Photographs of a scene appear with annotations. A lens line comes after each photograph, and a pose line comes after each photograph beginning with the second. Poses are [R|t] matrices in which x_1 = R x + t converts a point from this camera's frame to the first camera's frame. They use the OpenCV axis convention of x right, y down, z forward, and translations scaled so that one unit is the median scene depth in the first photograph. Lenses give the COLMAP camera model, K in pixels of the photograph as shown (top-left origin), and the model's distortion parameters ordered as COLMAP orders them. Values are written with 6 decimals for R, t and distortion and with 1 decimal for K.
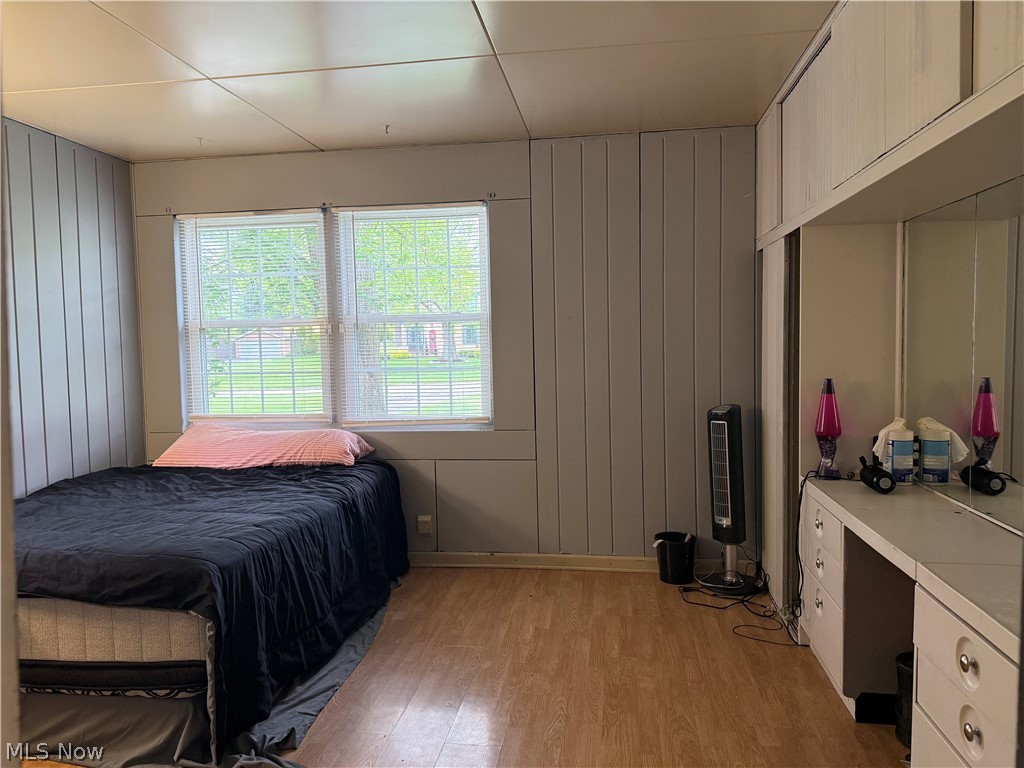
lens RADIAL K [[717.5, 0, 512.0], [0, 717.5, 384.0], [0, 0, 1]] dist [0.003929, -0.001949]
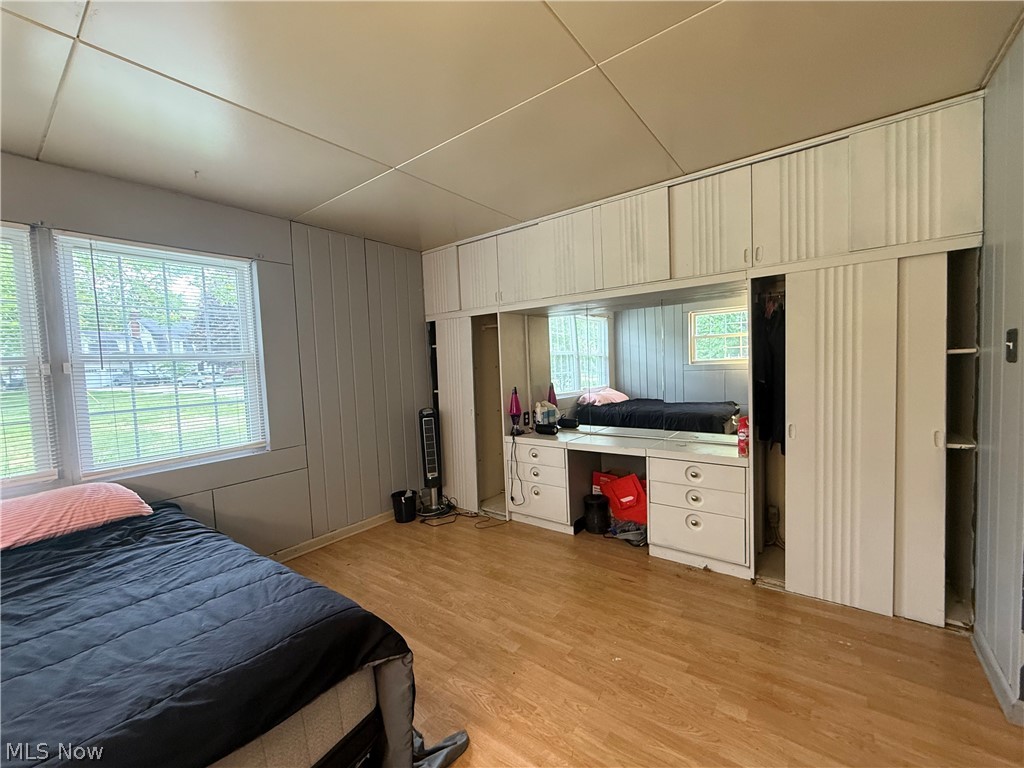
lens RADIAL K [[417.3, 0, 512.0], [0, 417.3, 384.0], [0, 0, 1]] dist [0.021615, -0.000066]
pose [[0.485584, -0.048696, 0.872833, -0.478185], [0.085007, 0.996346, 0.008295, -0.021124], [-0.870047, 0.070170, 0.487949, 0.316321]]
